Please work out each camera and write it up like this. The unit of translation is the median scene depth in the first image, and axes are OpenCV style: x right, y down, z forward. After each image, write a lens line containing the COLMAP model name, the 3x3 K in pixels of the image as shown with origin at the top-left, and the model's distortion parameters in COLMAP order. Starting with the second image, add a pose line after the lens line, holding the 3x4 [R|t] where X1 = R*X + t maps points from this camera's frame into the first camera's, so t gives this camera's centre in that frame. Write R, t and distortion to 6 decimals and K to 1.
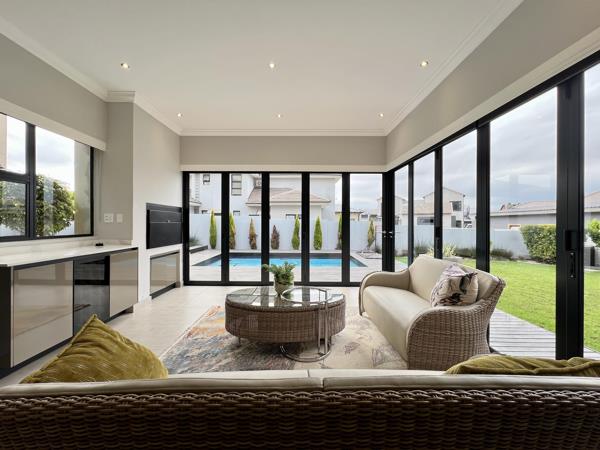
lens RADIAL K [[236.5, 0, 299.0], [0, 236.5, 224.1], [0, 0, 1]] dist [-0.000082, 0.000115]
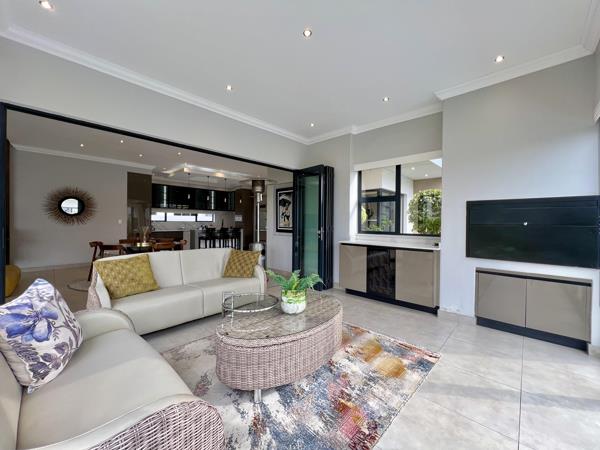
lens RADIAL K [[236.5, 0, 297.6], [0, 236.5, 220.6], [0, 0, 1]] dist [-0.000082, 0.000115]
pose [[-0.705067, -0.016636, -0.708946, 0.360680], [-0.009433, 0.999856, -0.014080, -0.004886], [0.709078, -0.003240, -0.705123, 1.148427]]
